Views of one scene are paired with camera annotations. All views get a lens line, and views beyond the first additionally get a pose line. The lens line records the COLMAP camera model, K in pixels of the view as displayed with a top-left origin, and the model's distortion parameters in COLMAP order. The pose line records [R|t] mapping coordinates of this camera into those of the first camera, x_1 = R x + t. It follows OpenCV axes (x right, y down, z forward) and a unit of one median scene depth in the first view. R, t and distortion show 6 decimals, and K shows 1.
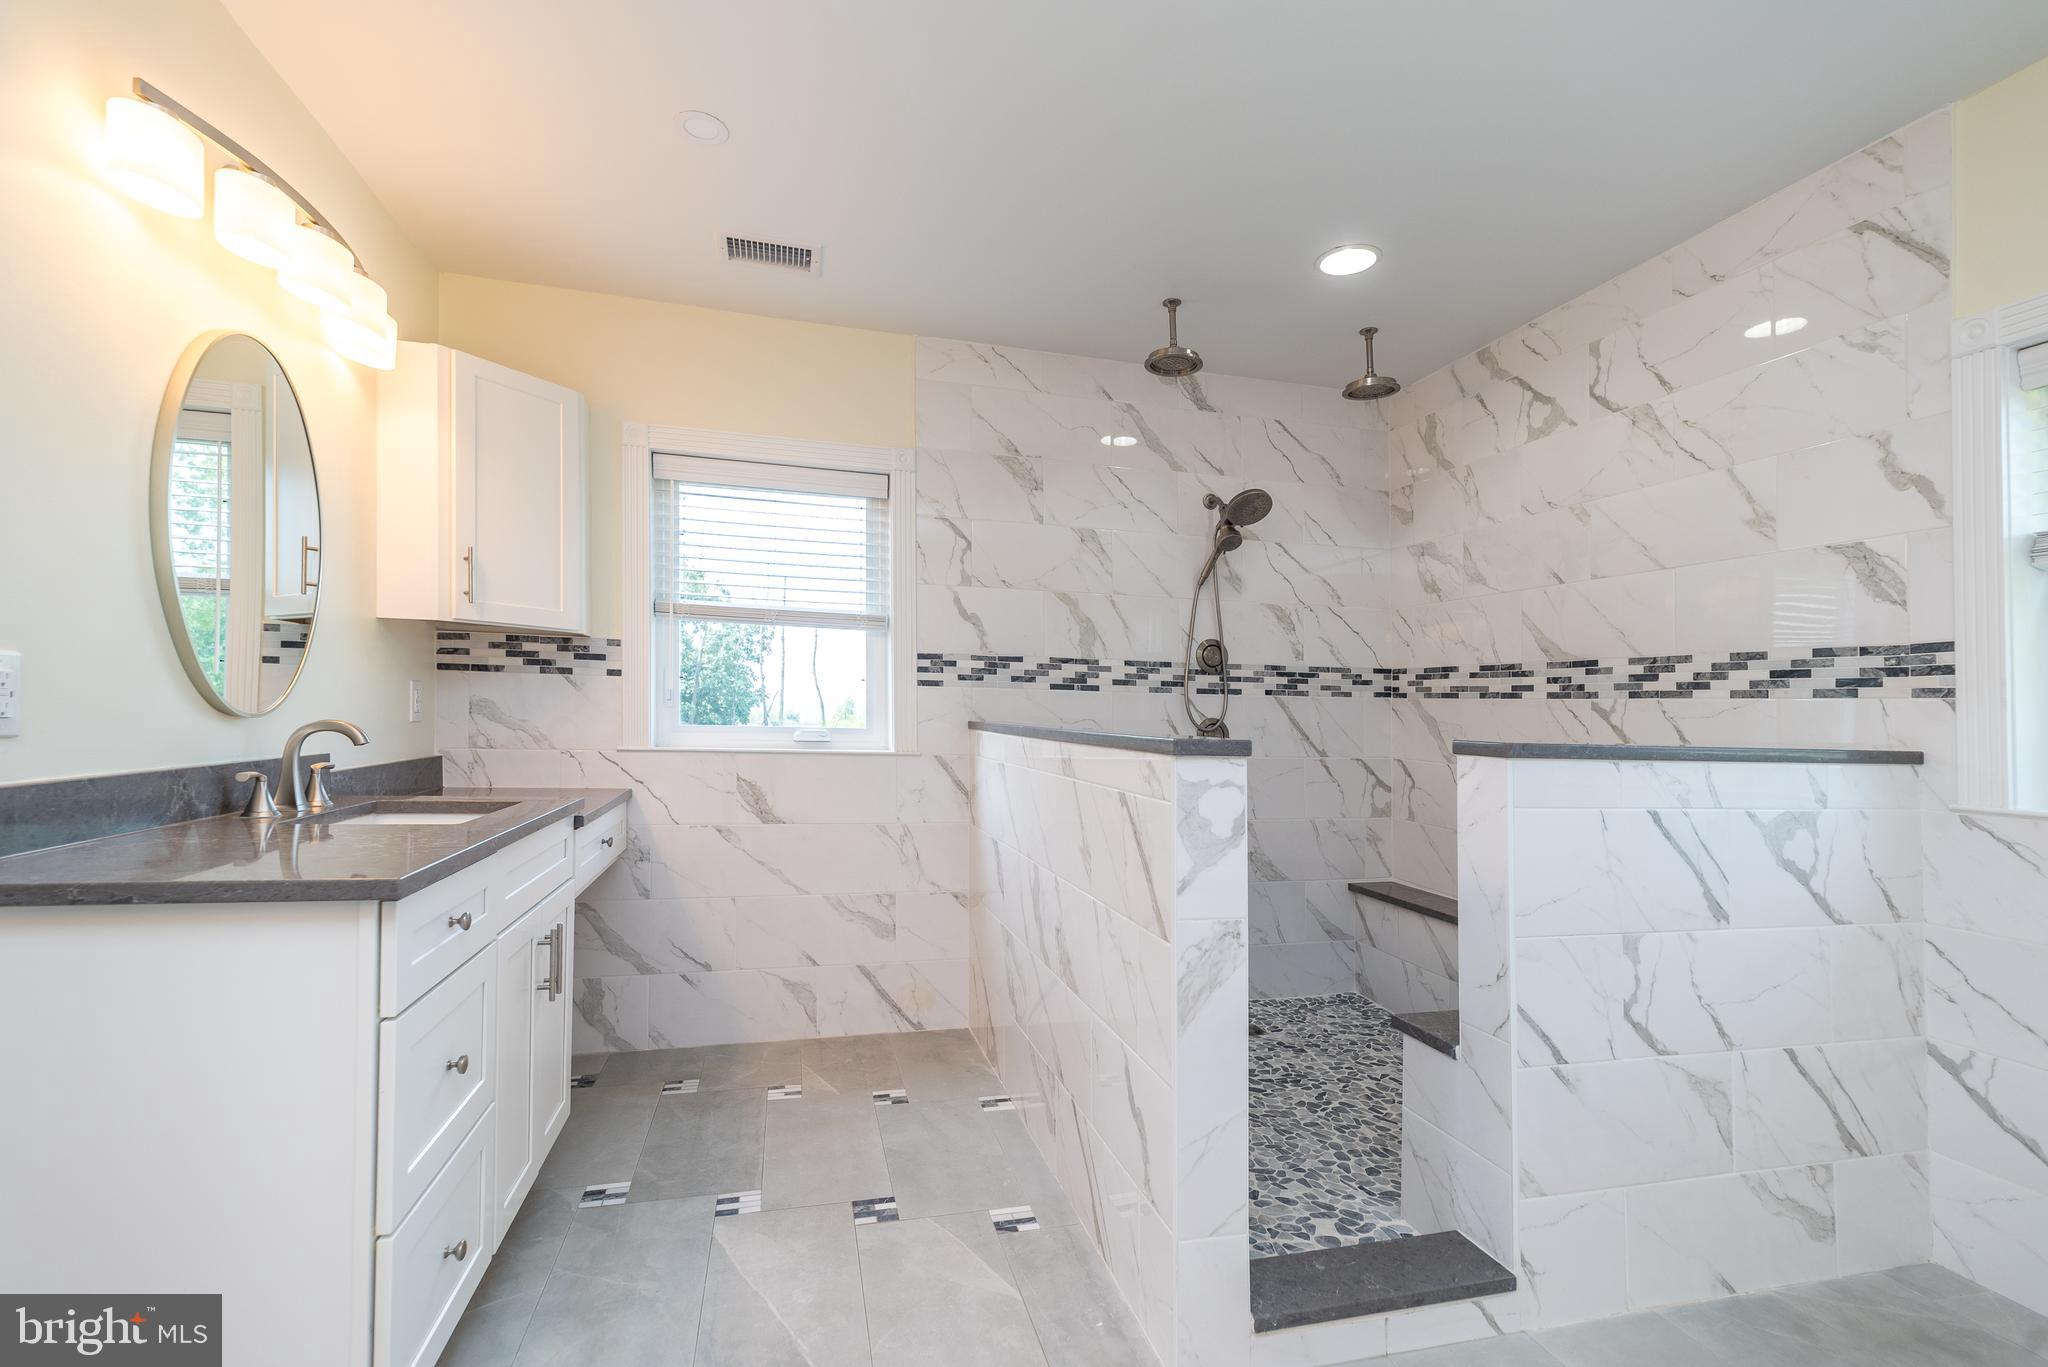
lens RADIAL K [[884.6, 0, 1027.7], [0, 884.6, 708.2], [0, 0, 1]] dist [0.005184, -0.000019]
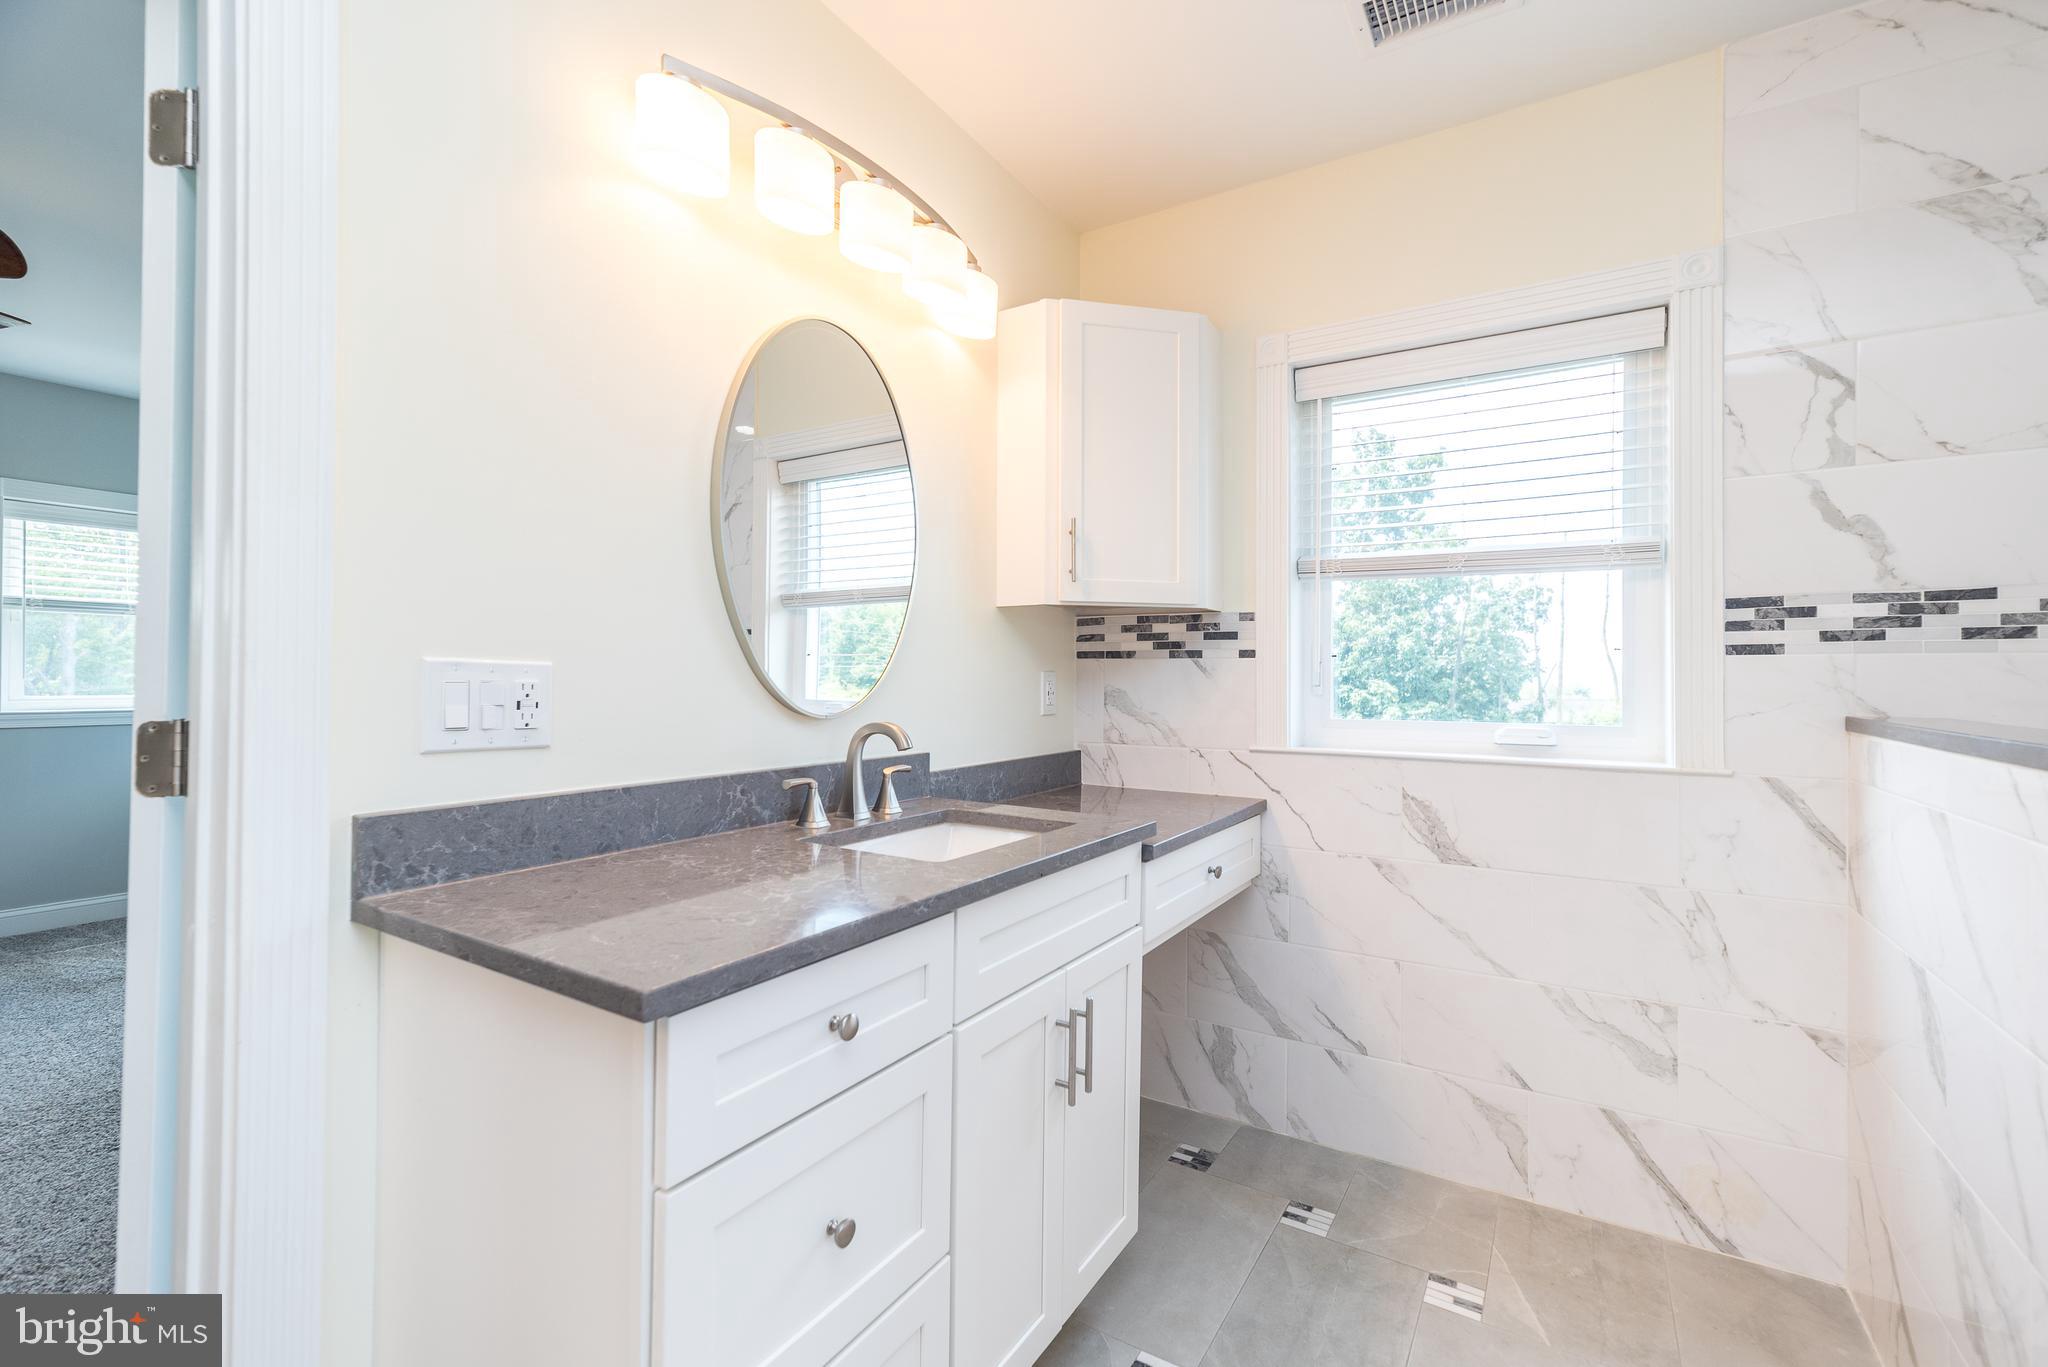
lens RADIAL K [[884.6, 0, 1027.7], [0, 884.6, 708.2], [0, 0, 1]] dist [0.005184, -0.000019]
pose [[0.686629, 0.004536, -0.726994, -0.017752], [0.014587, 0.999693, 0.020014, -0.009765], [0.726862, -0.024347, 0.686352, 0.299139]]
